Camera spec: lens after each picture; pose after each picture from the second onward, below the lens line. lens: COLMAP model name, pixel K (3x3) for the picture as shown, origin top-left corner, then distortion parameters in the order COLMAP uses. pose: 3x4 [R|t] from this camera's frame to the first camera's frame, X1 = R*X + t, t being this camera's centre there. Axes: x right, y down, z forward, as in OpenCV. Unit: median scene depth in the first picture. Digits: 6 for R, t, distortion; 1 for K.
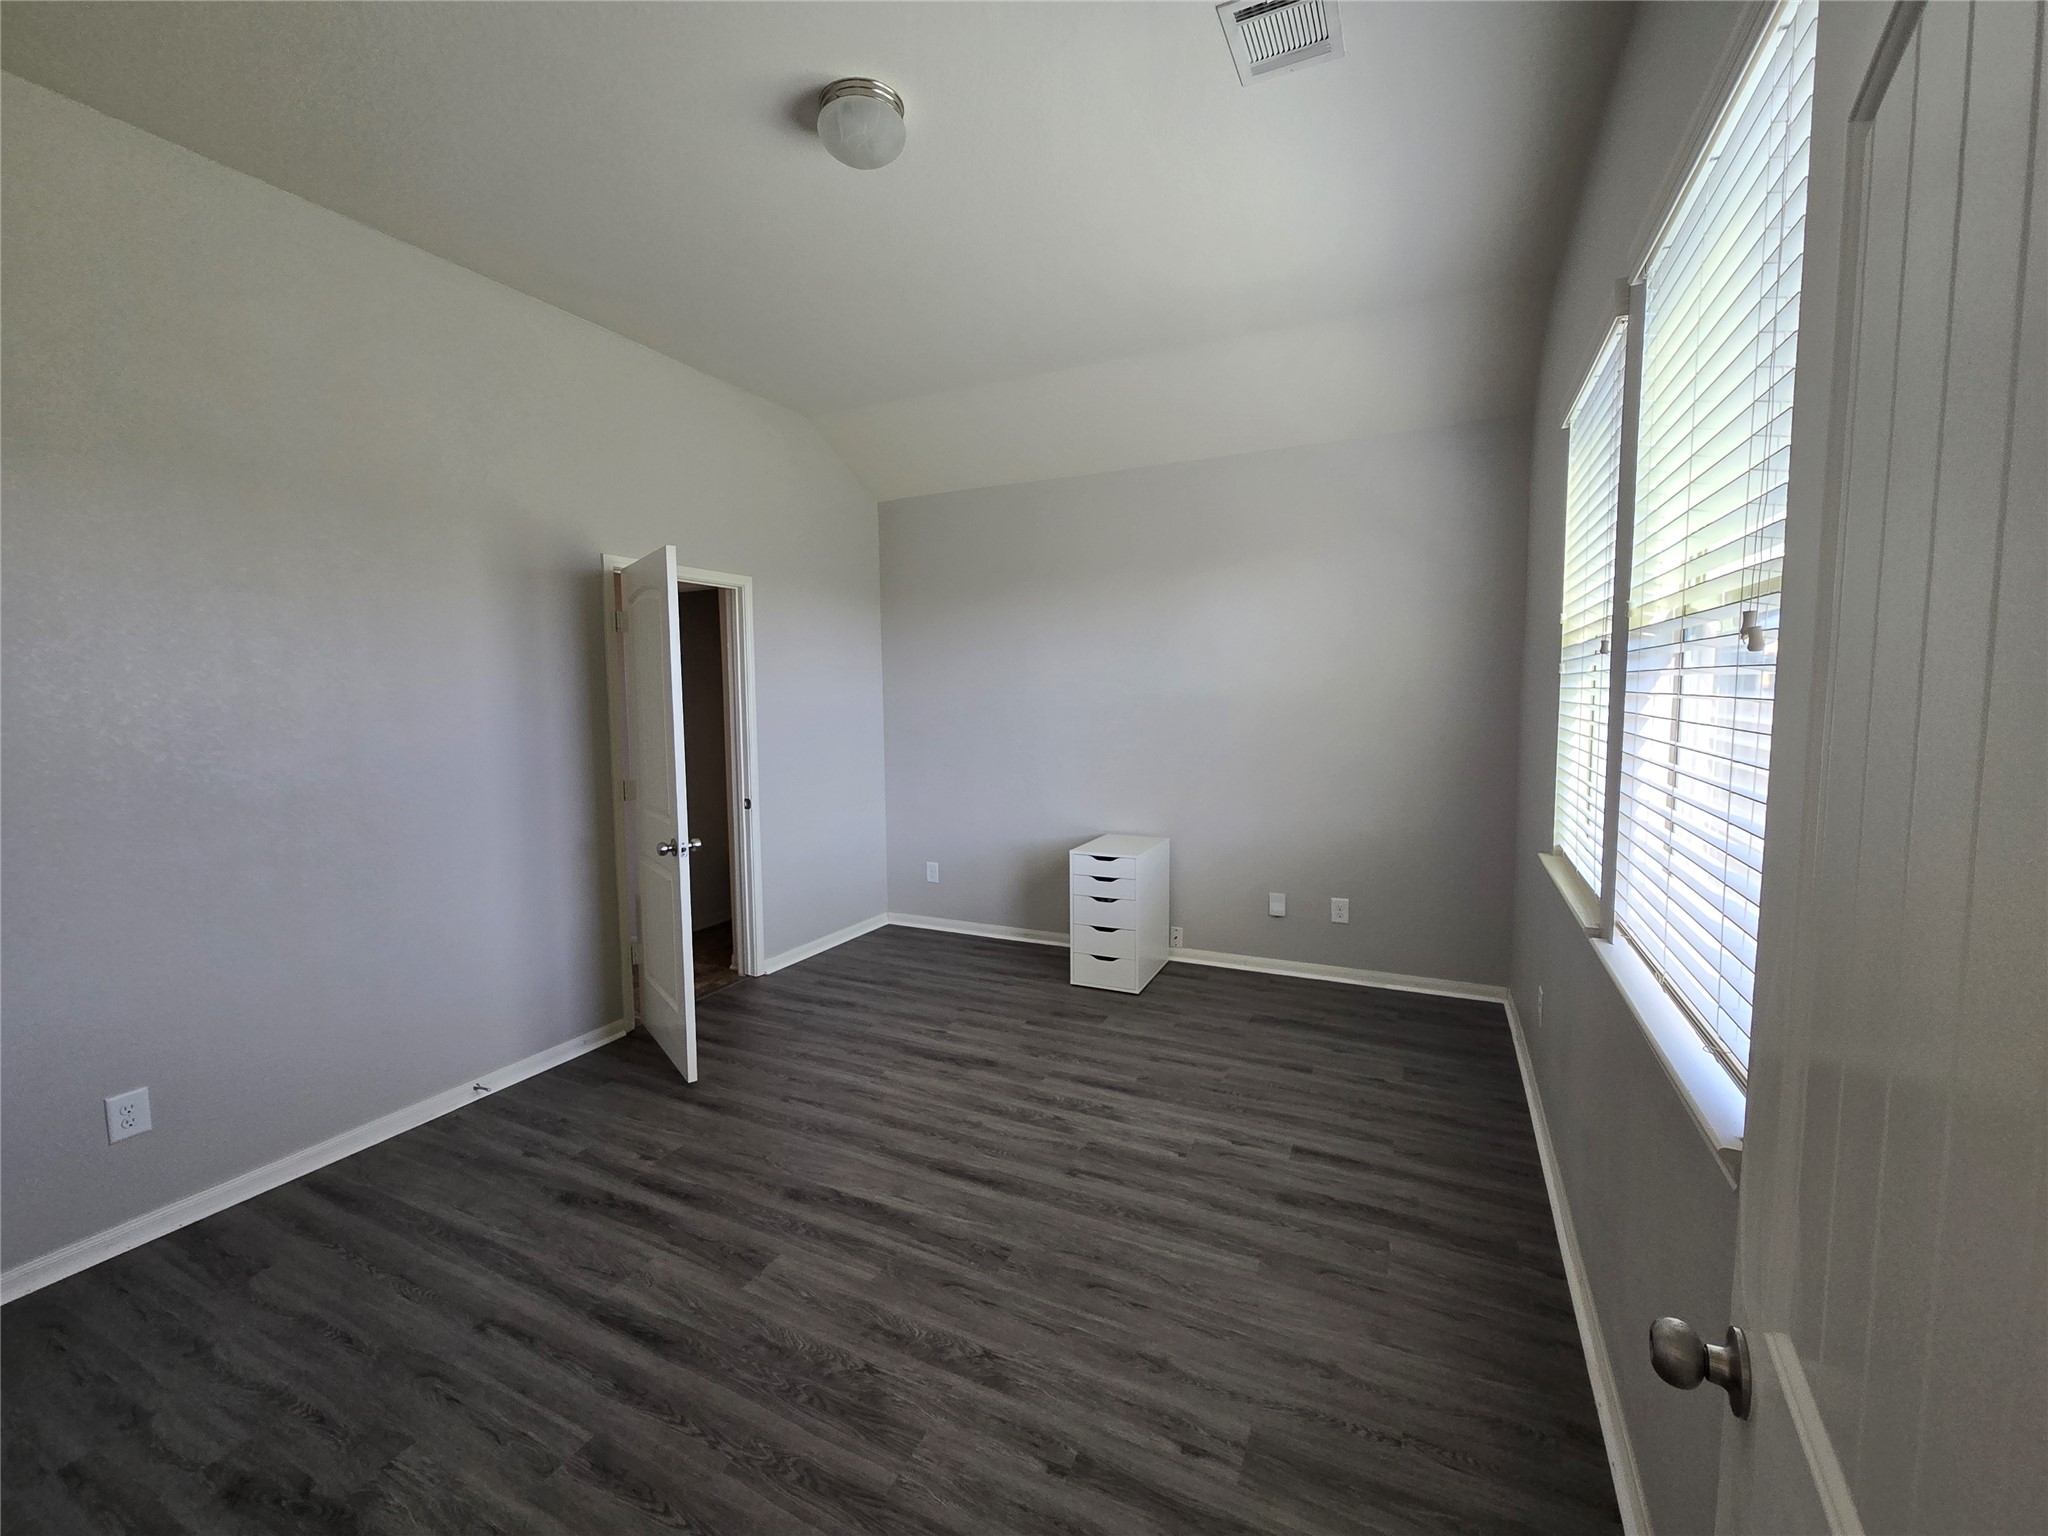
lens RADIAL K [[838.5, 0, 1027.8], [0, 838.5, 761.6], [0, 0, 1]] dist [-0.000463, -0.000377]
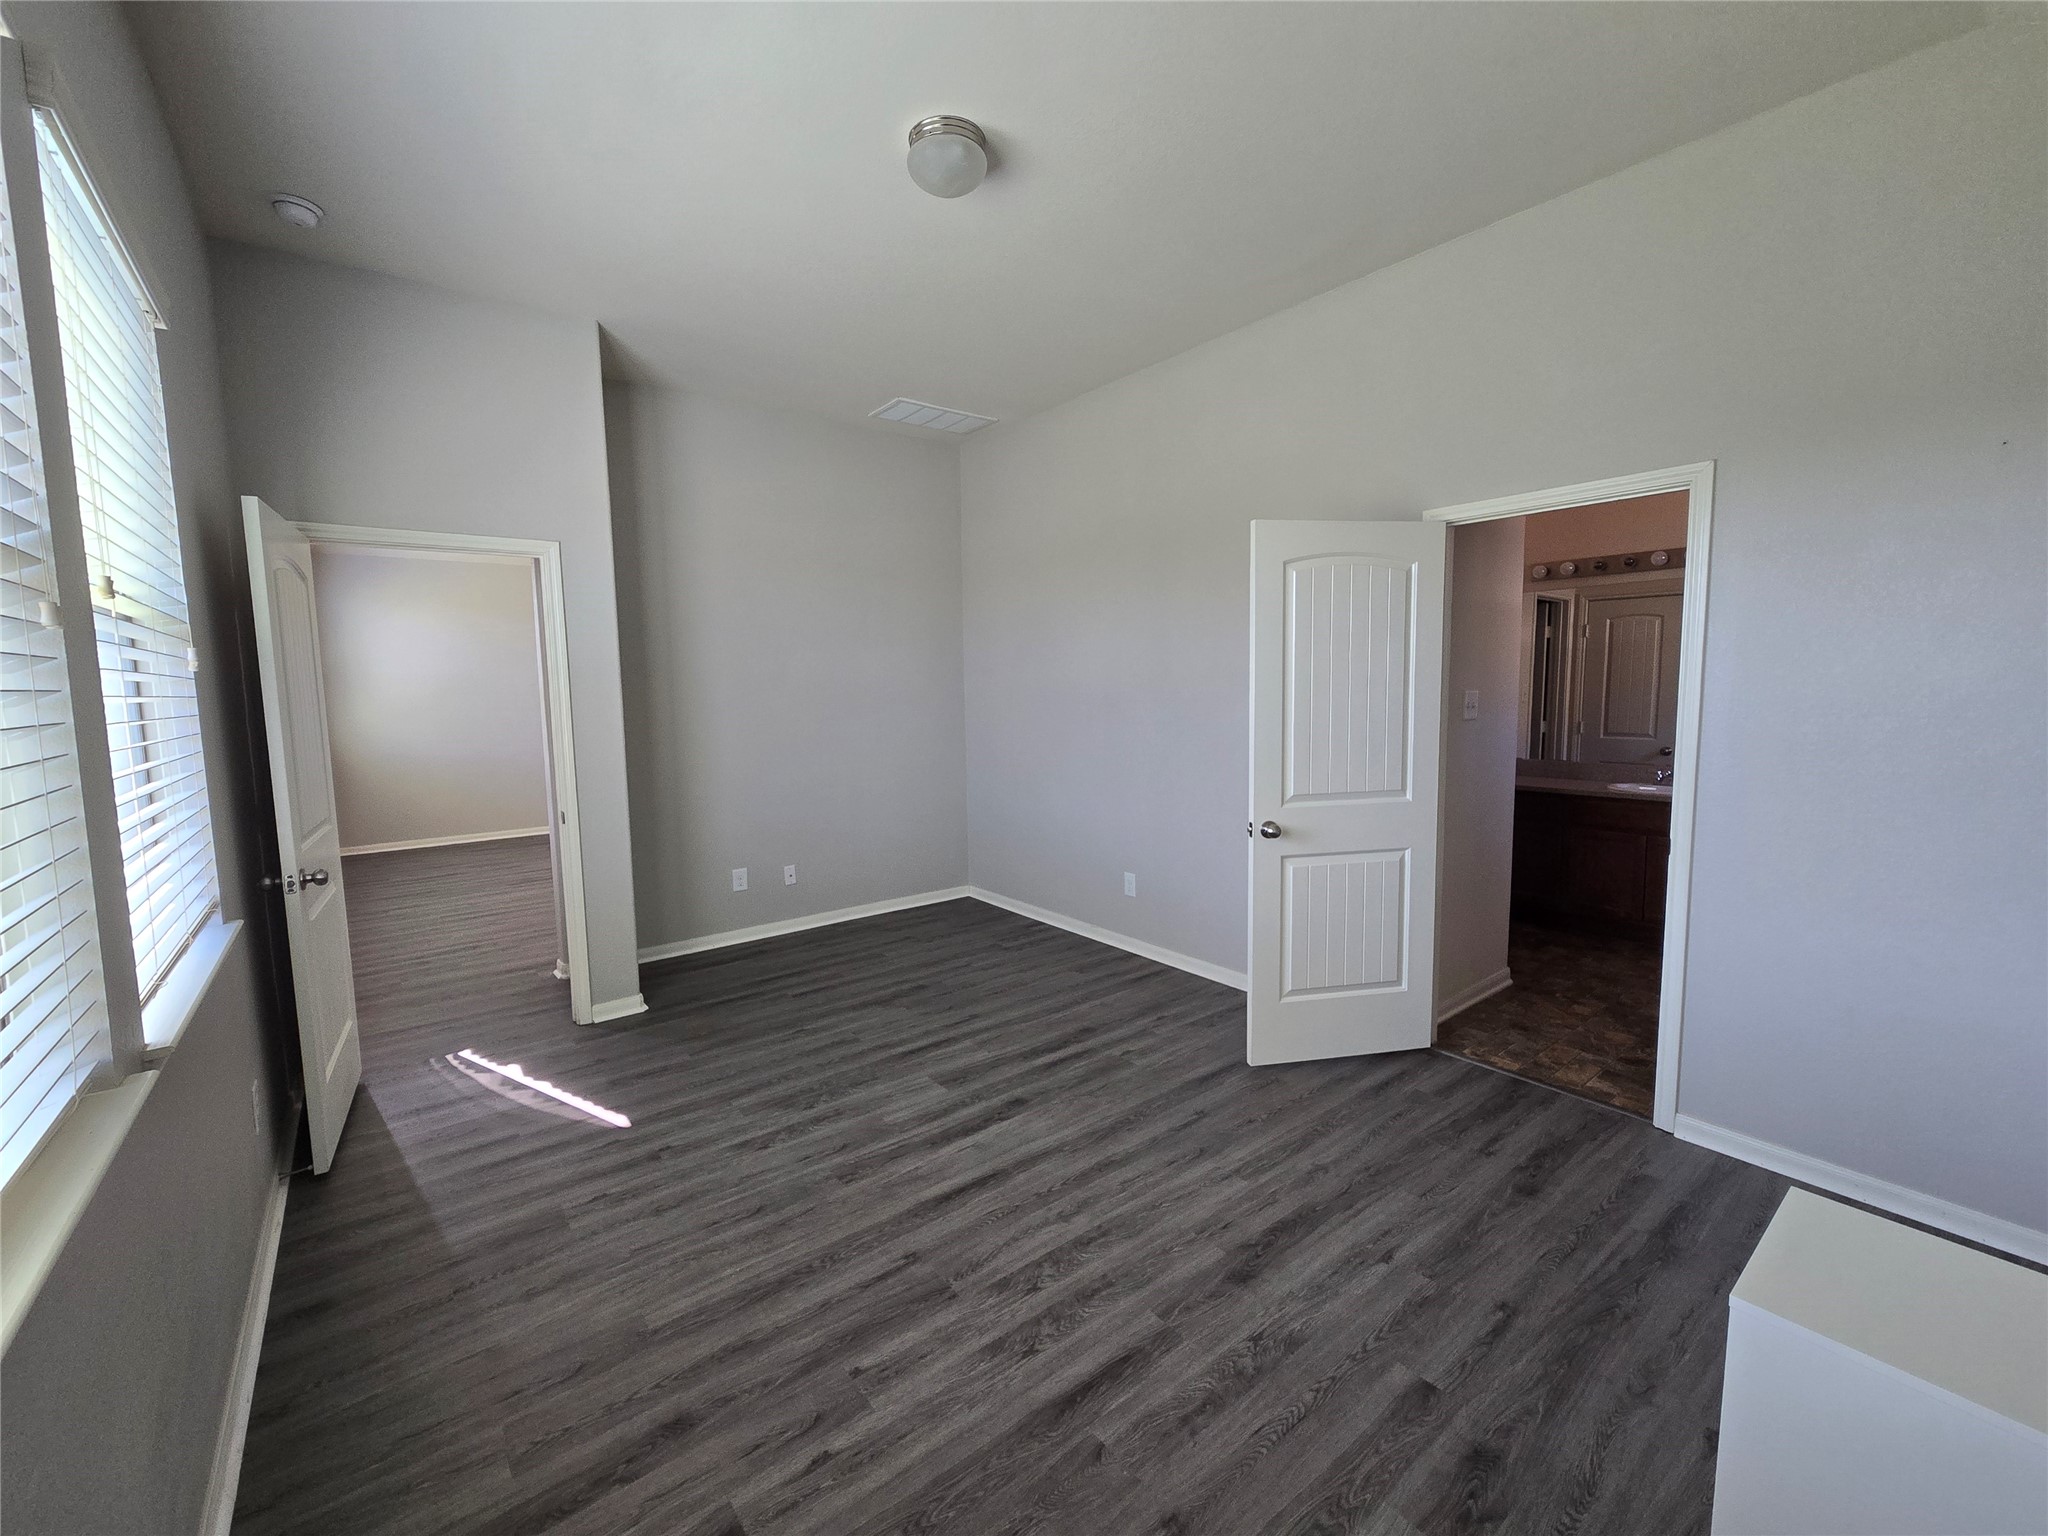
lens RADIAL K [[838.5, 0, 1027.8], [0, 838.5, 761.6], [0, 0, 1]] dist [-0.000463, -0.000377]
pose [[-0.441090, 0.104427, -0.891367, 0.729601], [-0.052102, 0.988553, 0.141596, -0.132880], [0.895949, 0.108898, -0.430600, 1.470902]]
